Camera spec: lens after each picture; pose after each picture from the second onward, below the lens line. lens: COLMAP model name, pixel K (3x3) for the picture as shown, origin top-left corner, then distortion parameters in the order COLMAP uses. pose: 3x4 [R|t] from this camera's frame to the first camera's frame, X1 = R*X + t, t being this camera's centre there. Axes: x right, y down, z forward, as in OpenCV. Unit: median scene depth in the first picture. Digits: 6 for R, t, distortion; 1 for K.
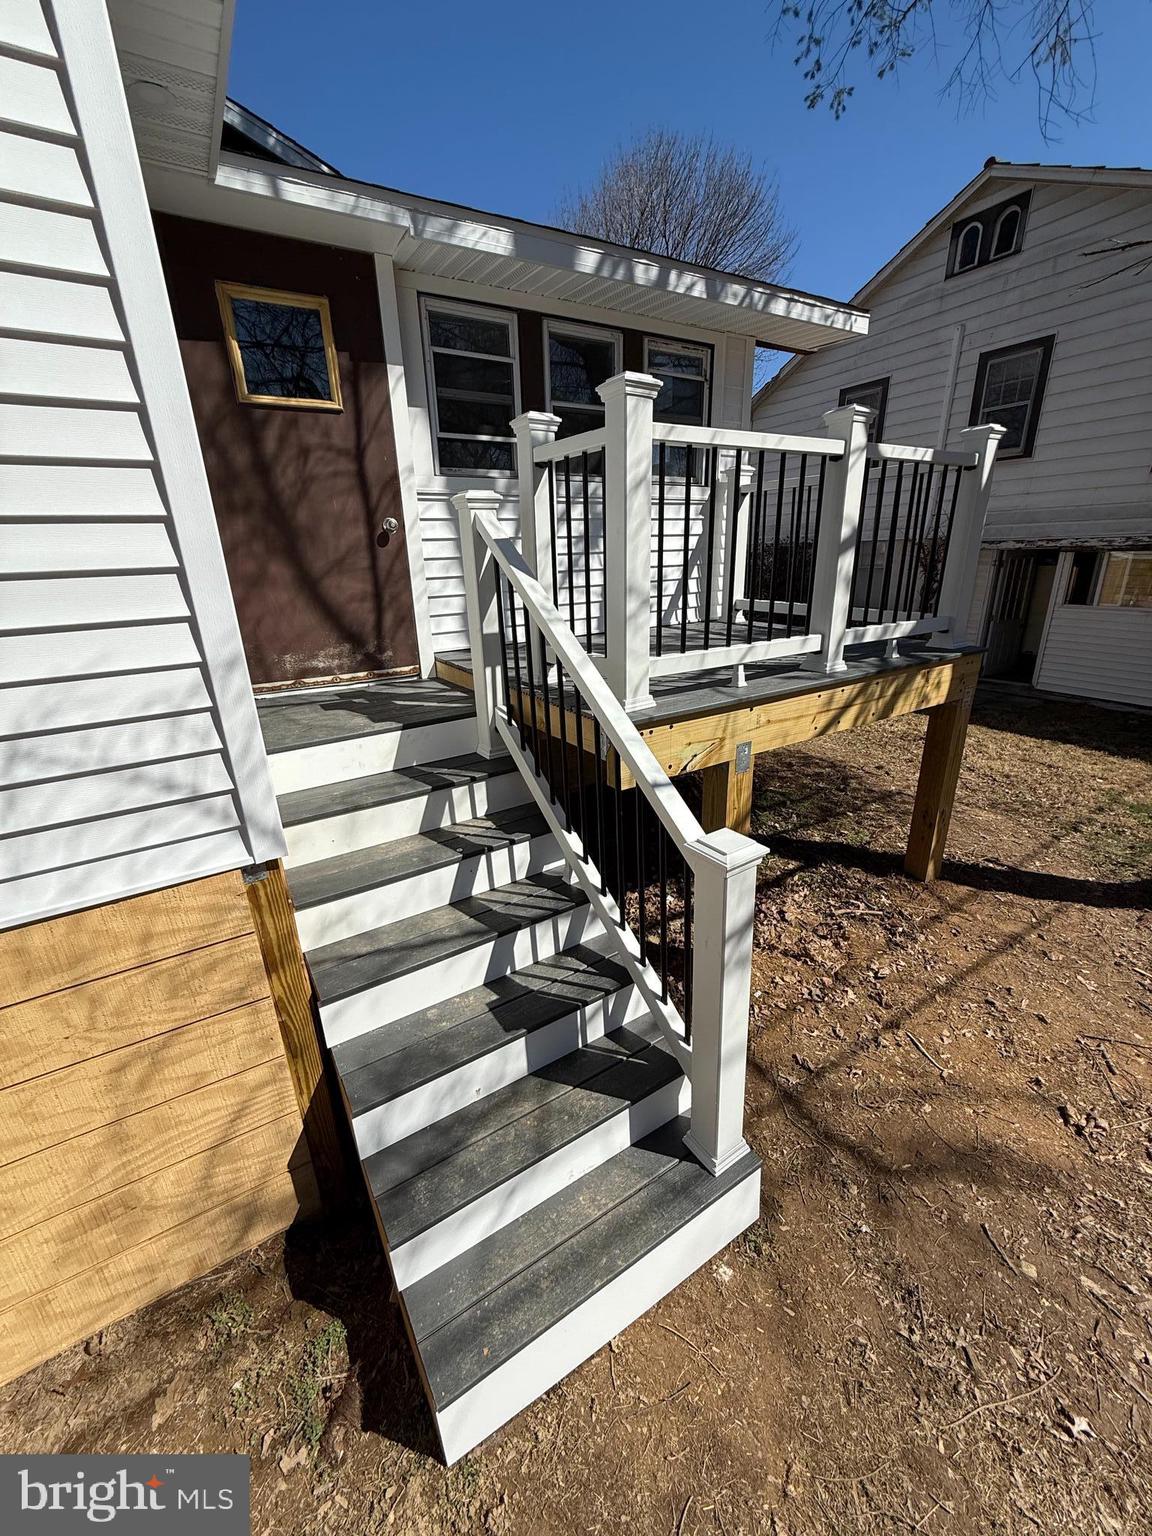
lens RADIAL K [[609.8, 0, 576.0], [0, 609.8, 768.0], [0, 0, 1]] dist [0.000188, 0.000182]
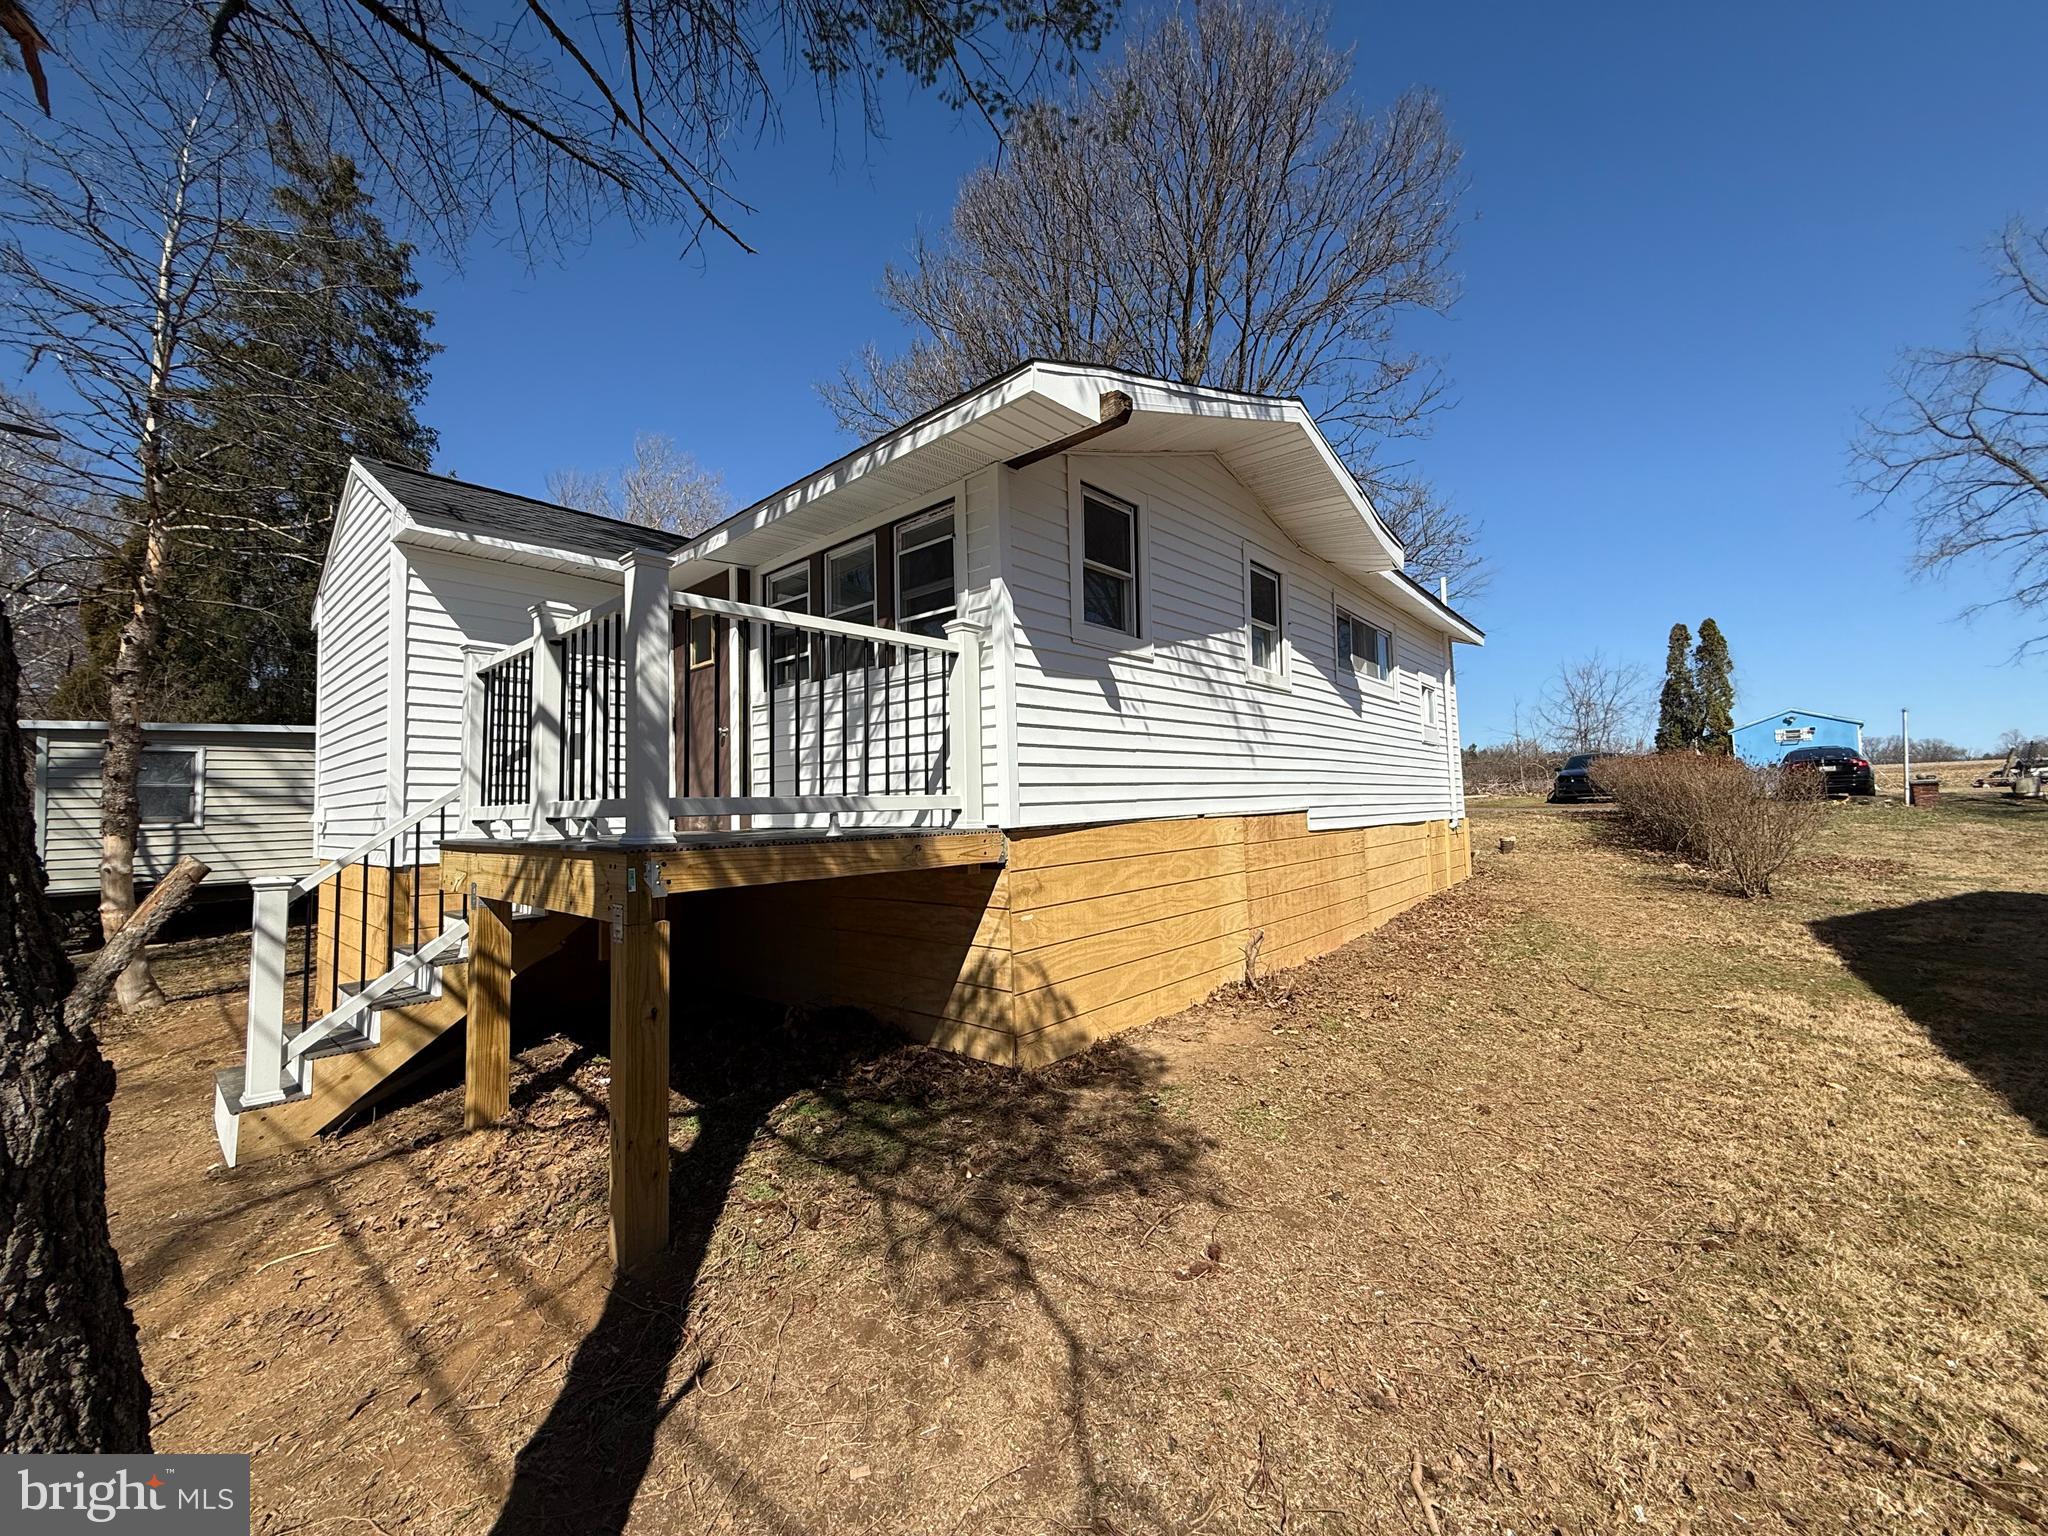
lens RADIAL K [[813.1, 0, 1018.1], [0, 813.1, 769.8], [0, 0, 1]] dist [0.000188, 0.000182]
pose [[0.266049, -0.018393, -0.963784, 1.478960], [-0.309058, 0.945410, -0.103356, -0.296754], [0.913072, 0.325363, 0.245841, 1.060225]]
